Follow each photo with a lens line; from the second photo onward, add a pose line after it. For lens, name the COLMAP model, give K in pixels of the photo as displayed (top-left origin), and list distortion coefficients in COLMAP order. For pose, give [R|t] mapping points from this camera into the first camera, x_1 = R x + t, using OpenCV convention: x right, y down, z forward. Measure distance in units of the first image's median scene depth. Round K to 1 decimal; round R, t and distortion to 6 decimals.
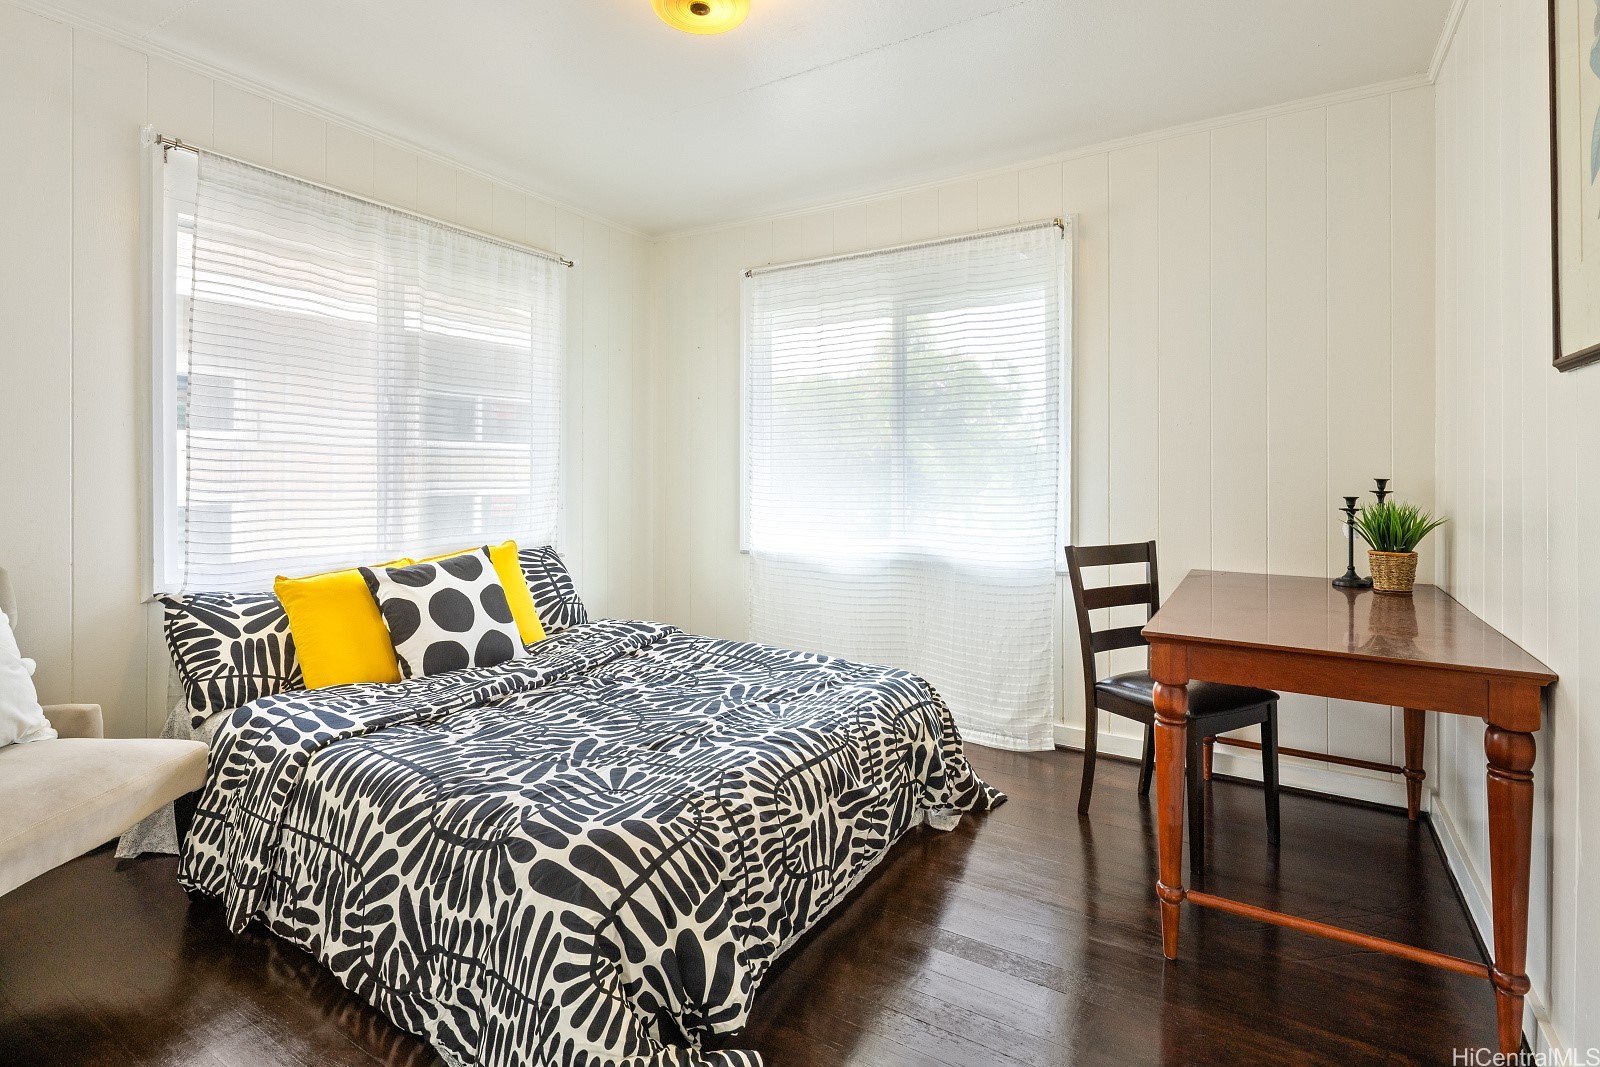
lens RADIAL K [[783.6, 0, 798.8], [0, 783.6, 483.8], [0, 0, 1]] dist [0.002168, -0.003802]
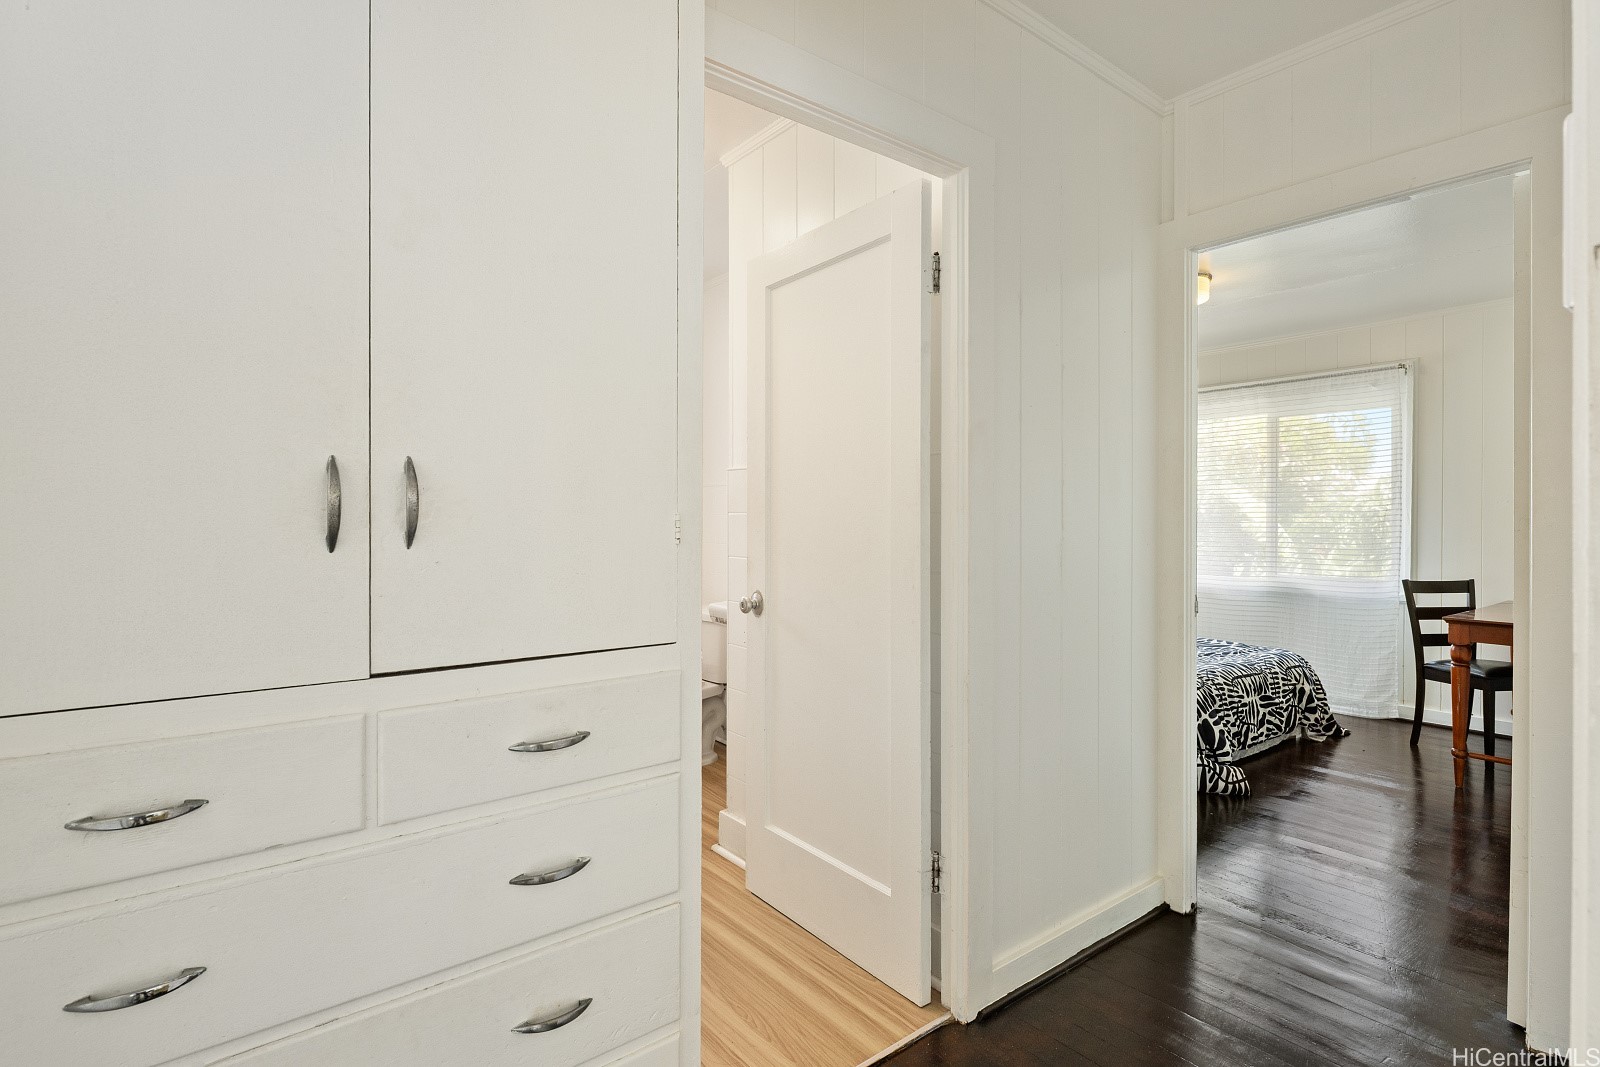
lens RADIAL K [[783.6, 0, 795.3], [0, 783.6, 519.1], [0, 0, 1]] dist [0.002168, -0.003802]
pose [[0.932014, 0.005005, -0.362388, -0.253208], [-0.008859, 0.999920, -0.008975, -0.022498], [0.362314, 0.011575, 0.931984, -1.003358]]
